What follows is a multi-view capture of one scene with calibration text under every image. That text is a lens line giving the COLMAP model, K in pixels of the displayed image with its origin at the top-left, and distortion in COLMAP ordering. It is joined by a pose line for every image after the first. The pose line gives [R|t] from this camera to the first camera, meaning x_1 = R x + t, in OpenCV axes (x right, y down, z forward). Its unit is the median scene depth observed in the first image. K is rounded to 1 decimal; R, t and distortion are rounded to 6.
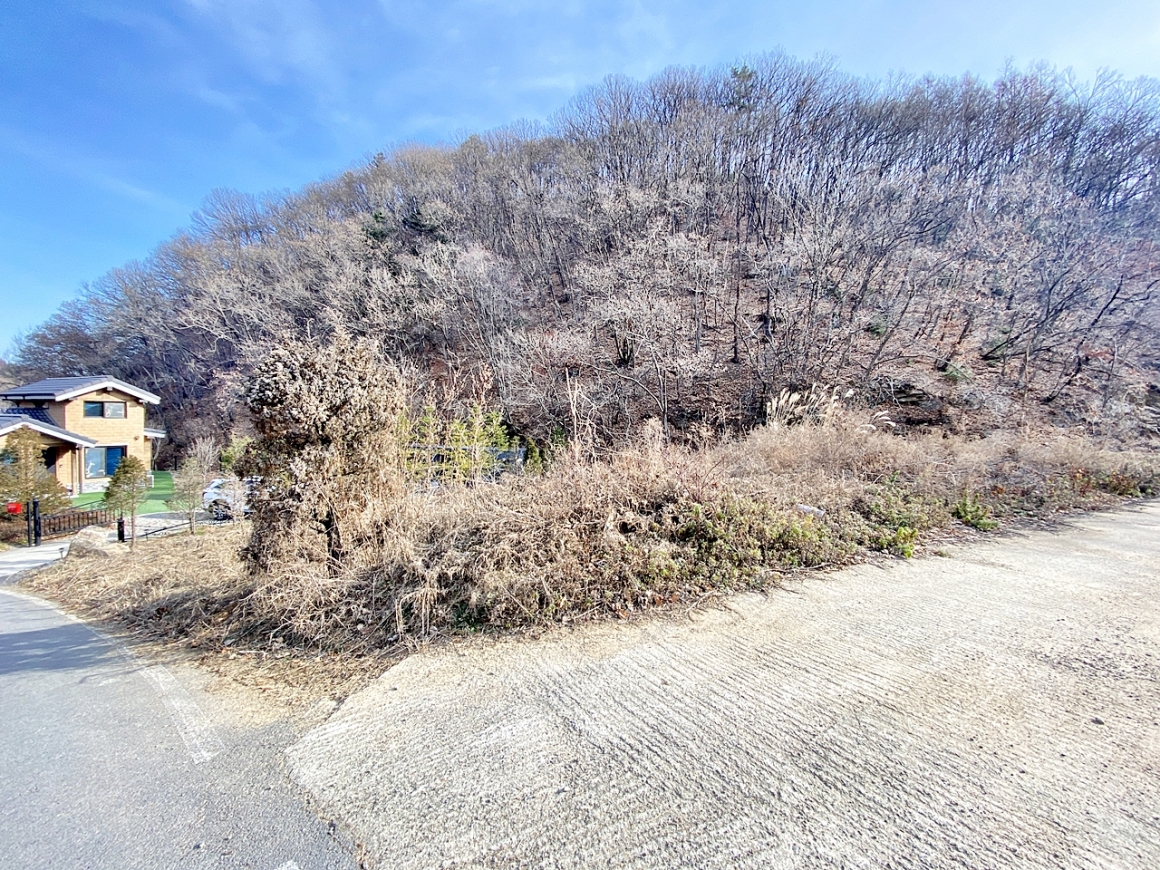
lens RADIAL K [[464.6, 0, 580.2], [0, 464.6, 439.9], [0, 0, 1]] dist [0.019491, -0.020587]
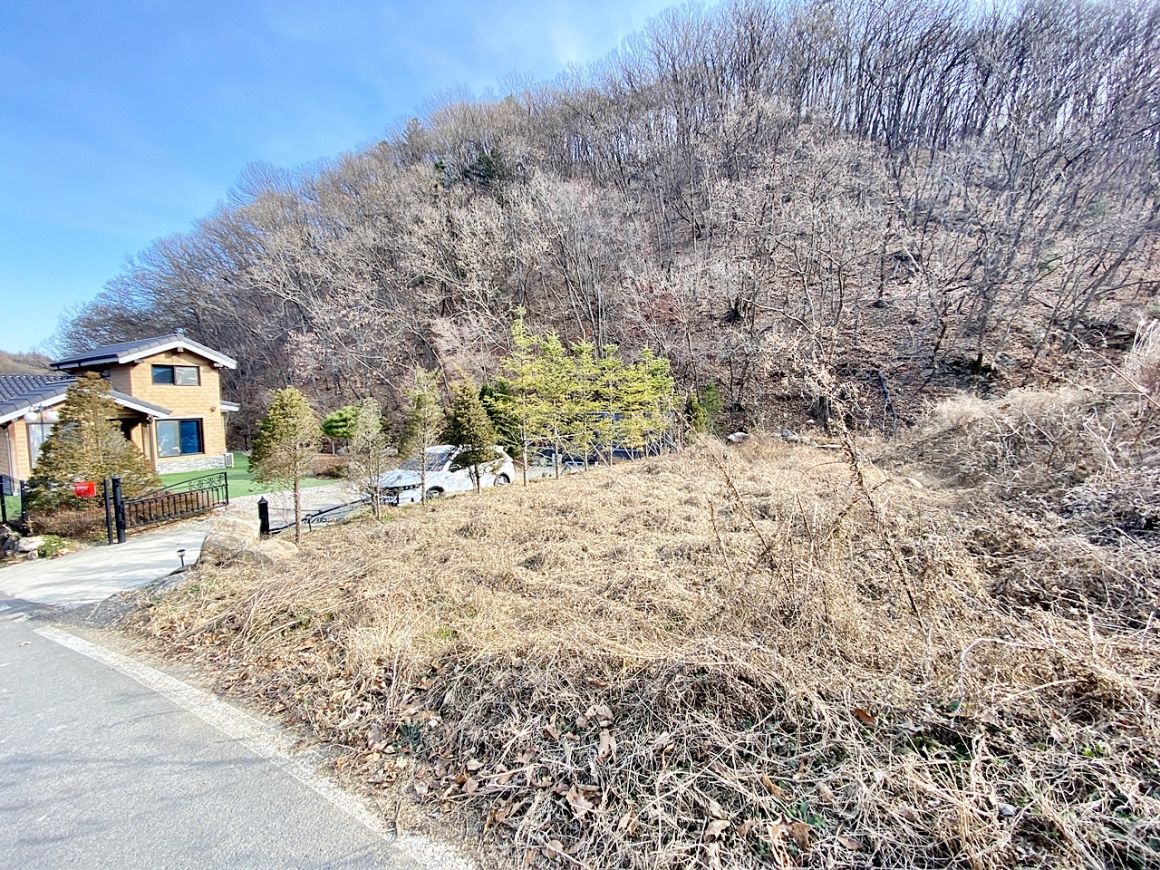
lens RADIAL K [[464.6, 0, 580.2], [0, 464.6, 439.9], [0, 0, 1]] dist [0.019491, -0.020587]
pose [[0.998357, -0.023822, -0.052122, -0.252492], [0.025952, 0.998839, 0.040591, 0.036665], [0.051095, -0.041877, 0.997815, 0.189773]]
